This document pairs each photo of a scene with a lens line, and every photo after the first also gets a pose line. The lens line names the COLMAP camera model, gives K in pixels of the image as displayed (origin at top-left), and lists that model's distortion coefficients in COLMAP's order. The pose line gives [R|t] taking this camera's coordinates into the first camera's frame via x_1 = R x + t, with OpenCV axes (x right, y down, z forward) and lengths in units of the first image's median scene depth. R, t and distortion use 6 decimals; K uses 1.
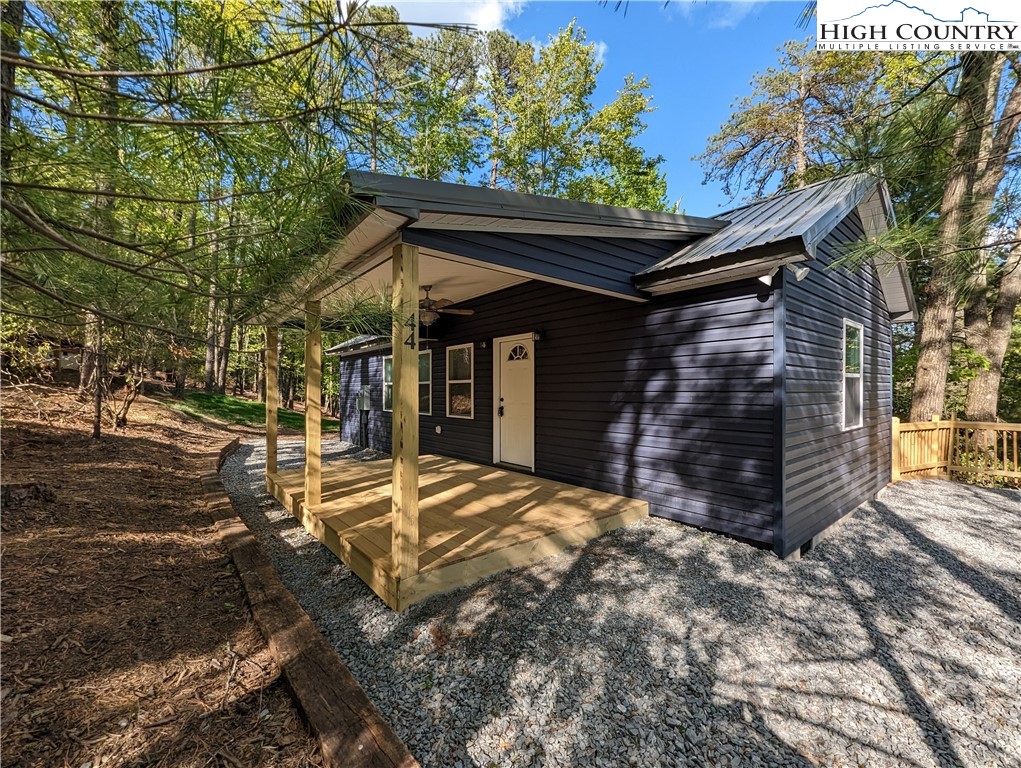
lens RADIAL K [[423.7, 0, 515.1], [0, 423.7, 384.1], [0, 0, 1]] dist [0.000002, -0.000534]
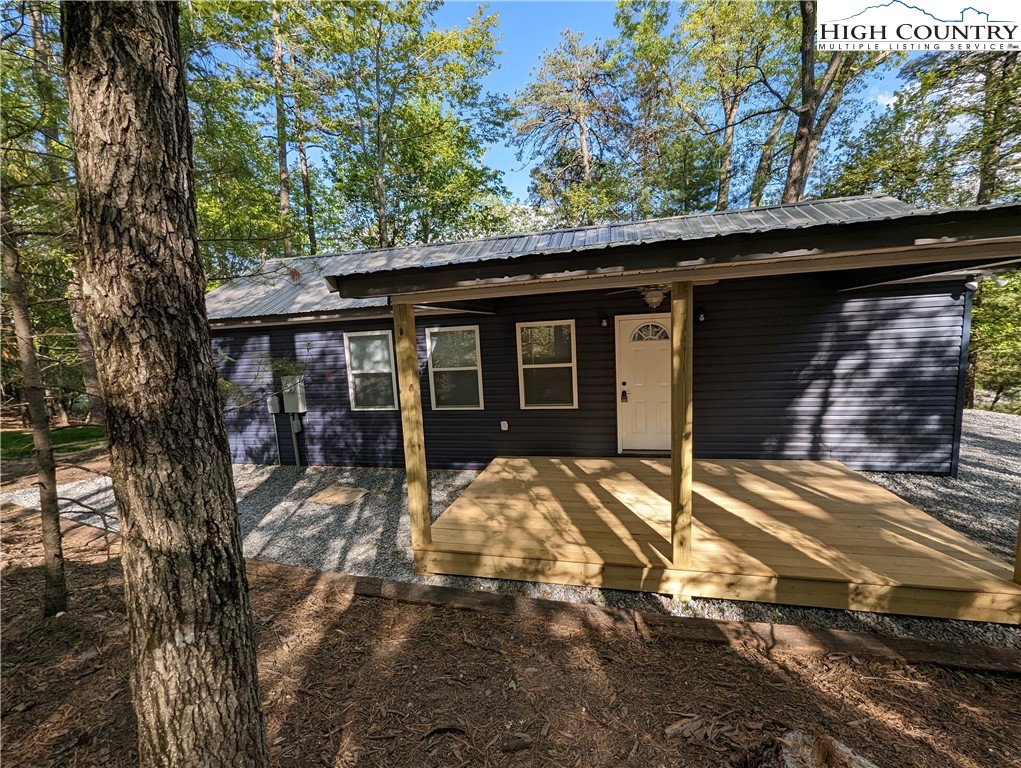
lens RADIAL K [[423.7, 0, 512.0], [0, 423.7, 383.9], [0, 0, 1]] dist [0.000002, -0.000534]
pose [[0.796634, -0.110556, 0.594265, -1.130517], [0.041328, 0.990793, 0.128922, -0.132778], [-0.603047, -0.078144, 0.793869, 0.623659]]
